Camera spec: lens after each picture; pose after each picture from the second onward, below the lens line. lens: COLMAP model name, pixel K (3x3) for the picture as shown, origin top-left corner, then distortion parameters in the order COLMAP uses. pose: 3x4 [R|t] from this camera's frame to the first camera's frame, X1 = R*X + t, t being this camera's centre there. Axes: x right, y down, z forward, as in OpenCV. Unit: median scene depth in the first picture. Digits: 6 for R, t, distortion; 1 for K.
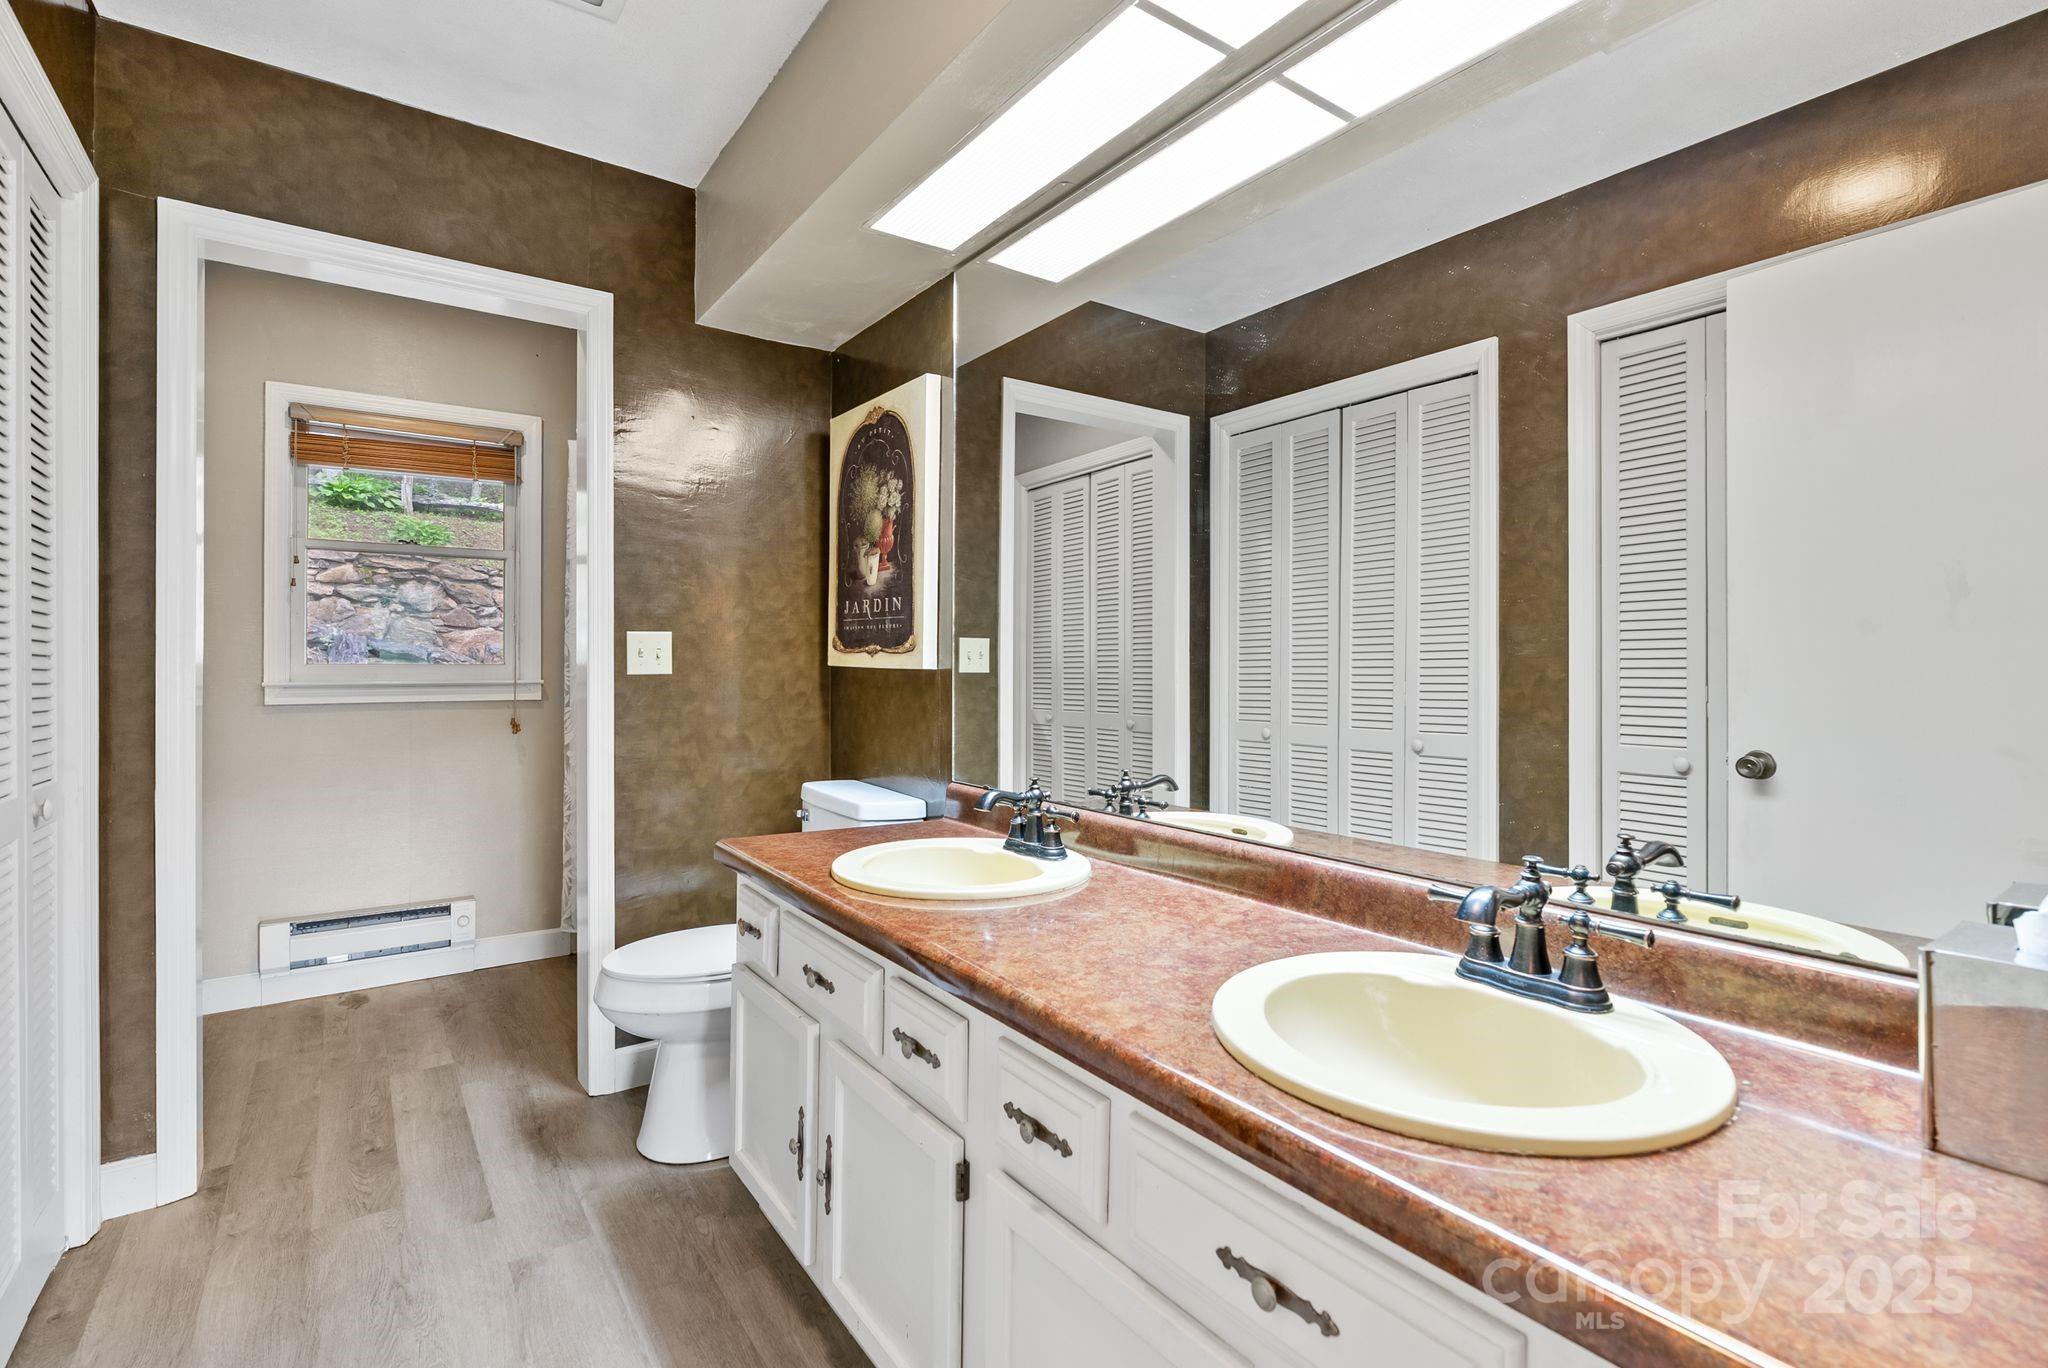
lens RADIAL K [[935.9, 0, 1015.8], [0, 935.9, 667.3], [0, 0, 1]] dist [-0.000639, 0.000627]
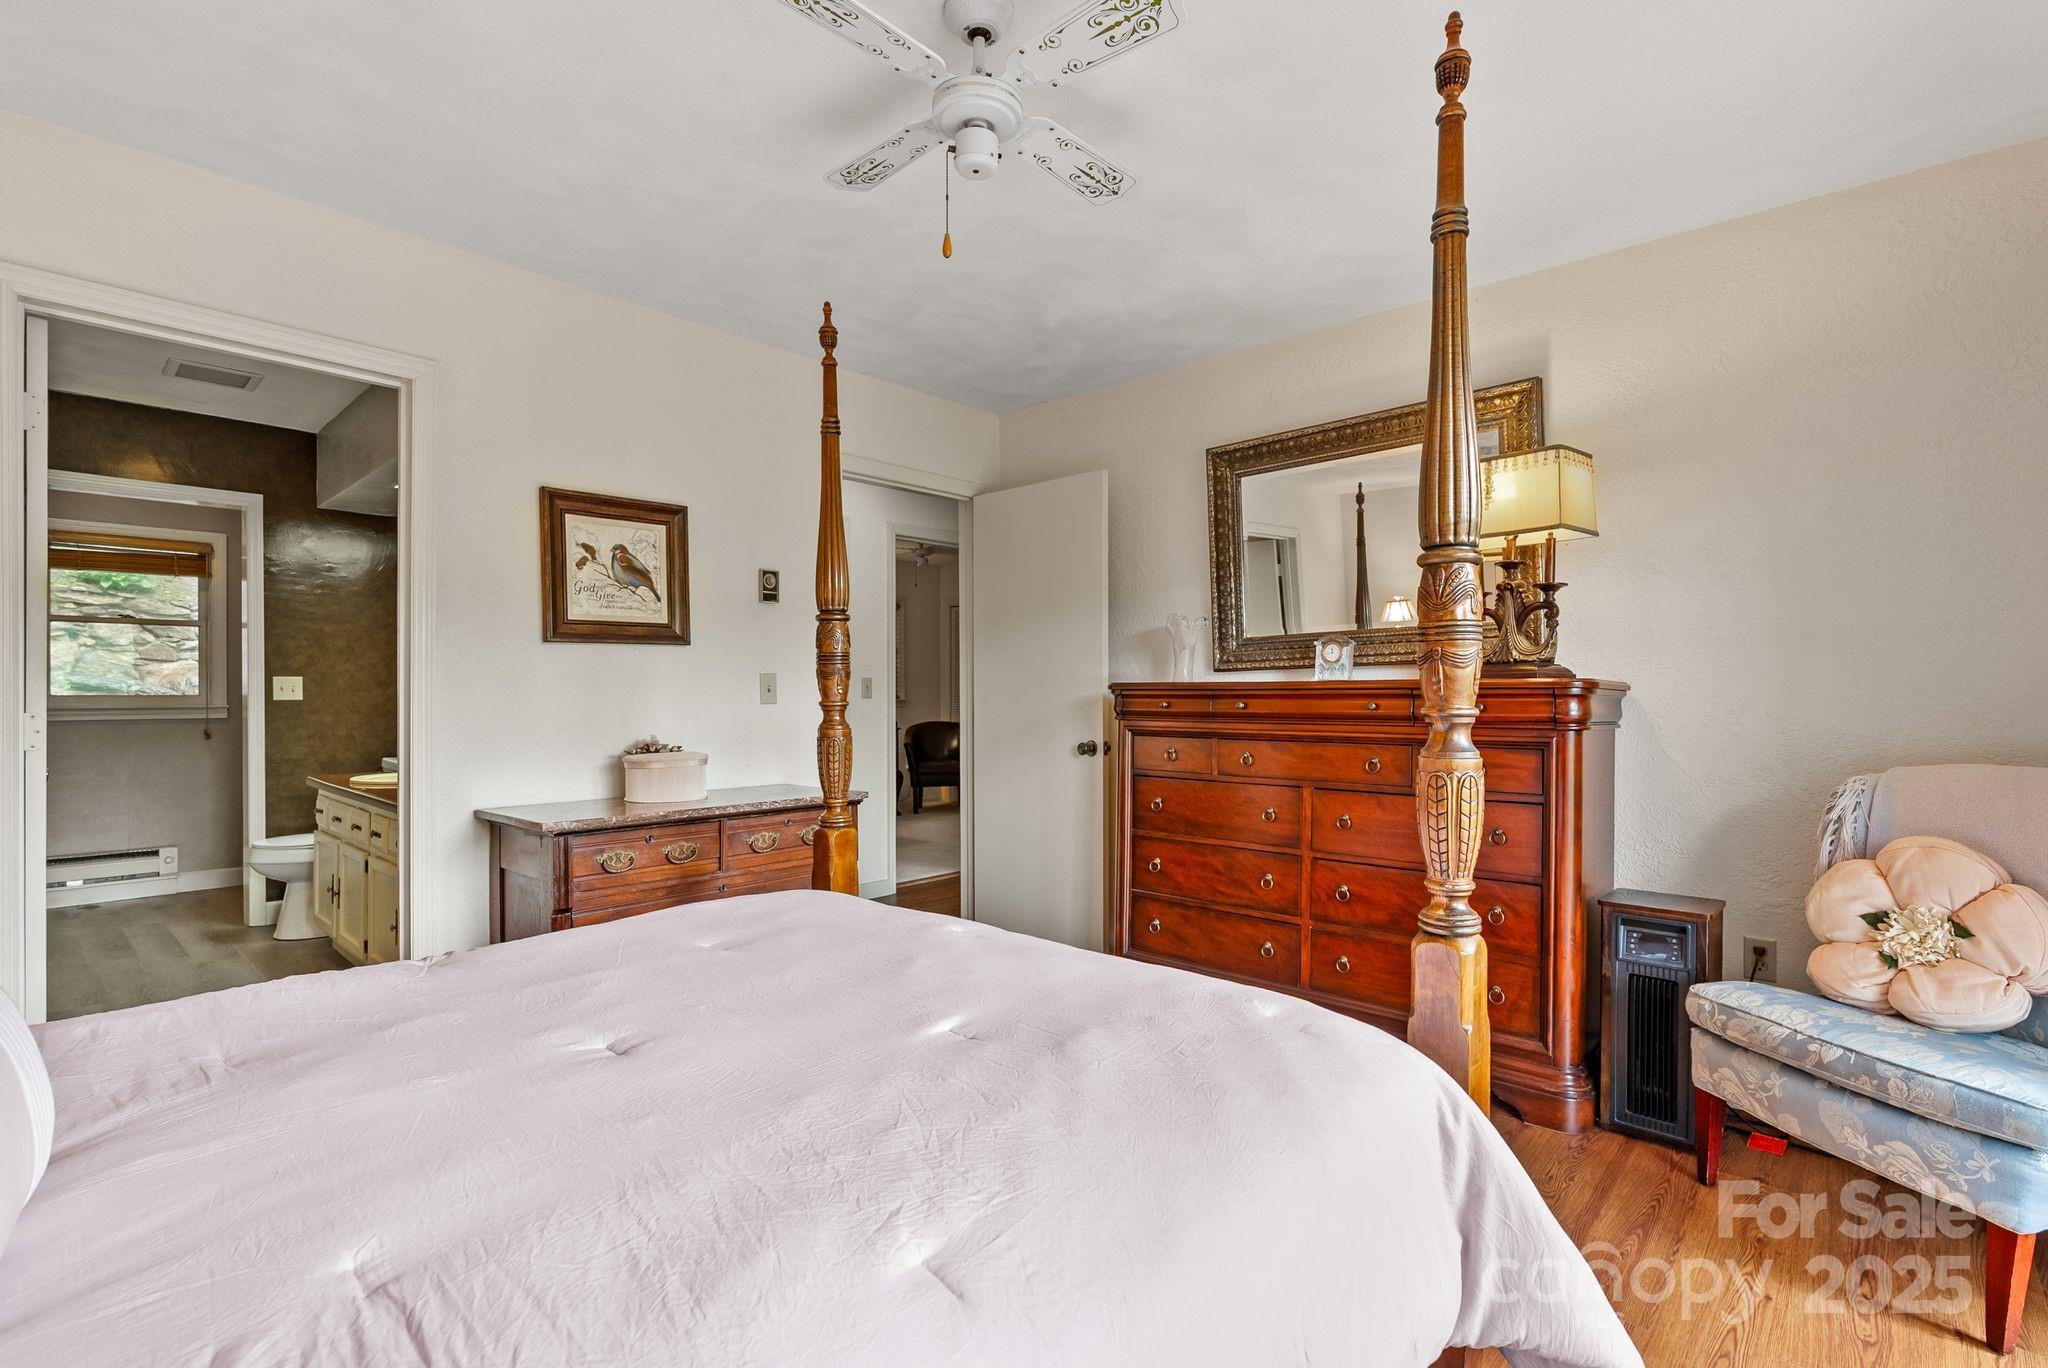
lens RADIAL K [[935.9, 0, 1025.1], [0, 935.9, 695.6], [0, 0, 1]] dist [-0.000639, 0.000627]
pose [[0.977184, -0.003756, 0.212361, 0.591644], [0.003922, 0.999992, -0.000363, 0.004989], [-0.212358, 0.001187, 0.977191, -1.031573]]
